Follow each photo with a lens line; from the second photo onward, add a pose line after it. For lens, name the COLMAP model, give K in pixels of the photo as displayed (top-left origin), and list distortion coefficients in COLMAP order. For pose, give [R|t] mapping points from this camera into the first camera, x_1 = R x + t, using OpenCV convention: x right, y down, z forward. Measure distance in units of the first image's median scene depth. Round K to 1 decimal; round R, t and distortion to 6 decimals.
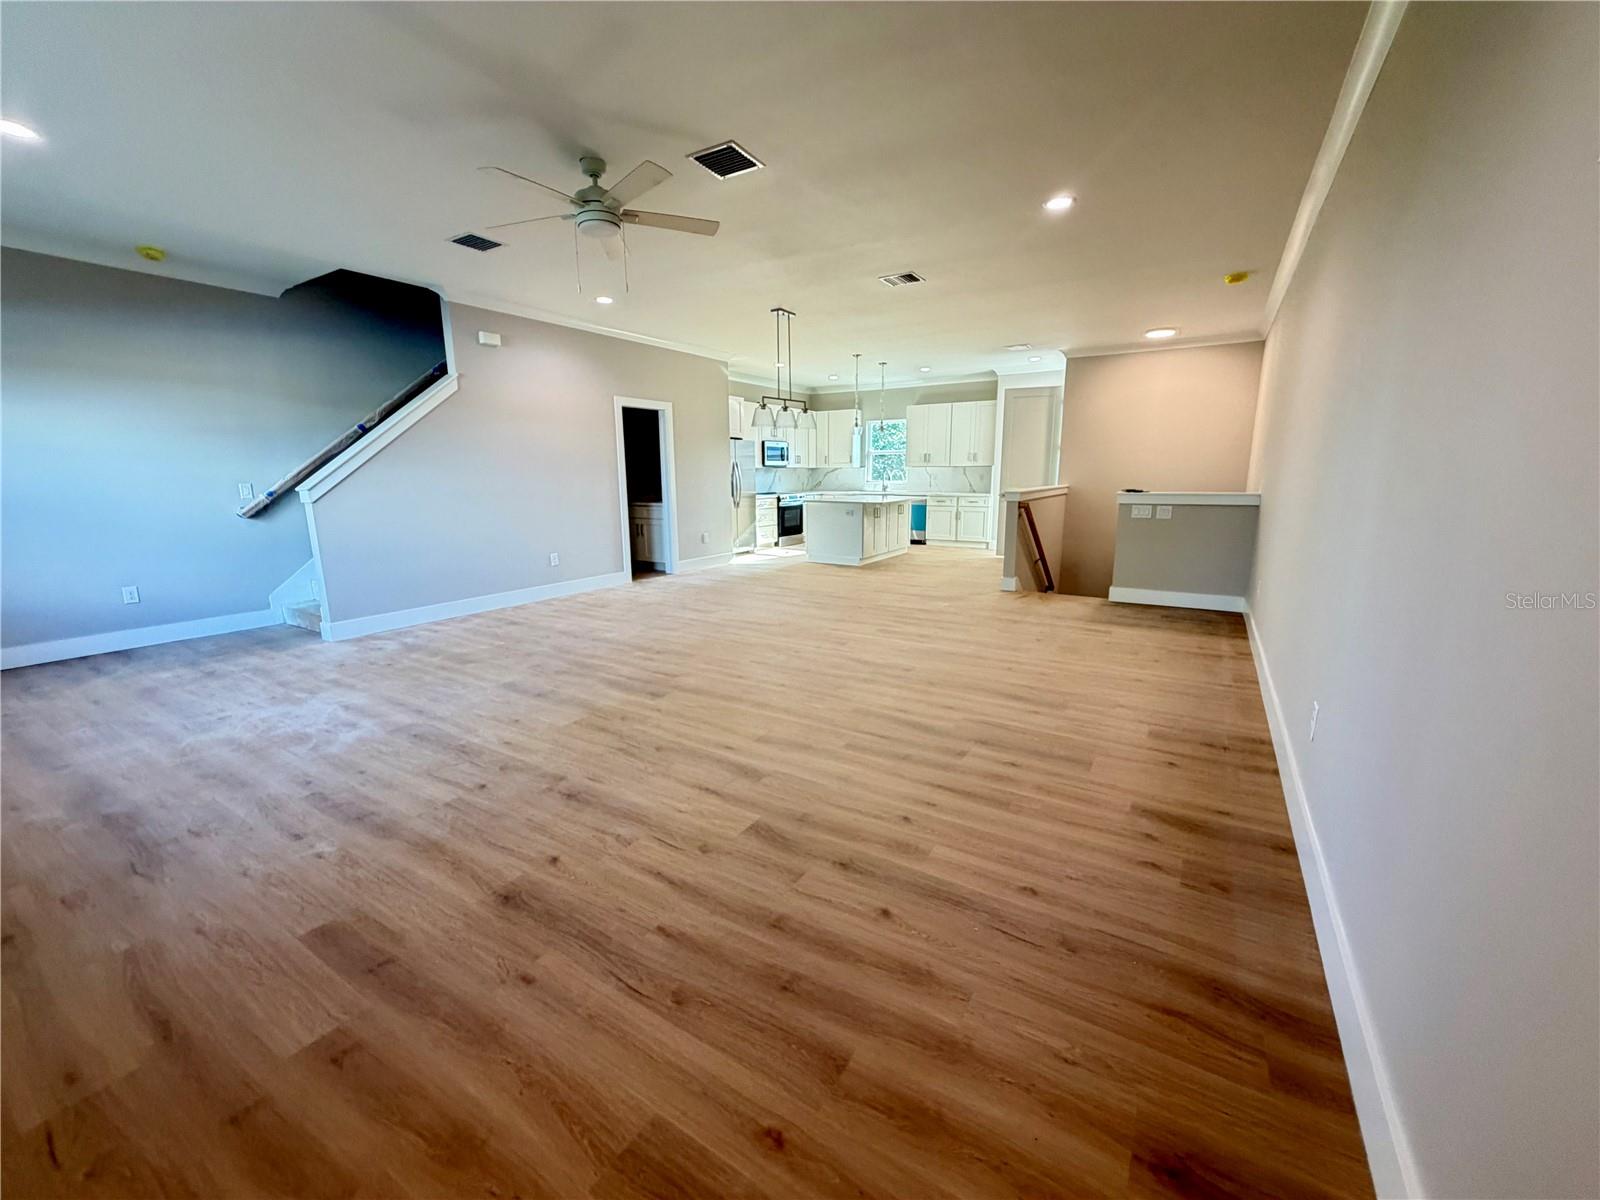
lens RADIAL K [[638.0, 0, 792.7], [0, 638.0, 603.4], [0, 0, 1]] dist [0.000544, -0.000321]
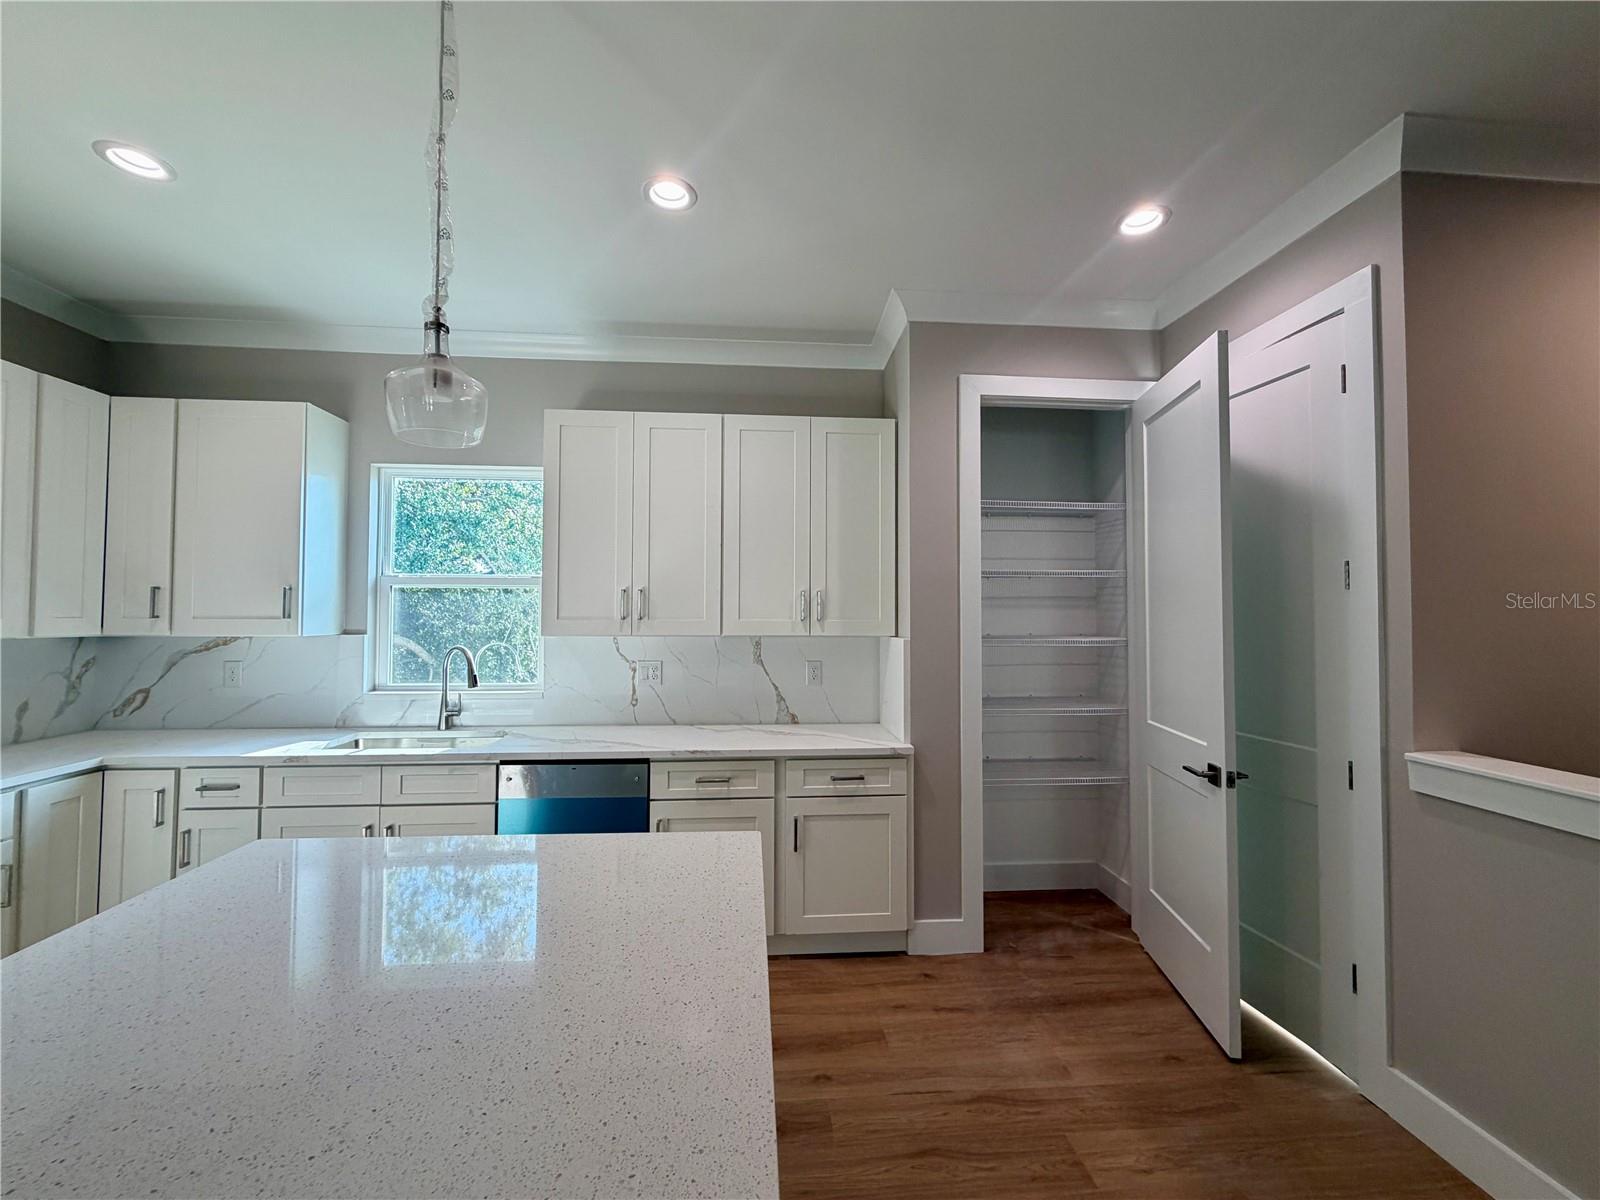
lens RADIAL K [[638.0, 0, 797.5], [0, 638.0, 600.9], [0, 0, 1]] dist [0.000544, -0.000321]
pose [[0.799718, 0.024886, 0.599860, 0.098857], [0.109243, 0.976430, -0.186149, -0.160159], [-0.590354, 0.214397, 0.778149, 0.696289]]
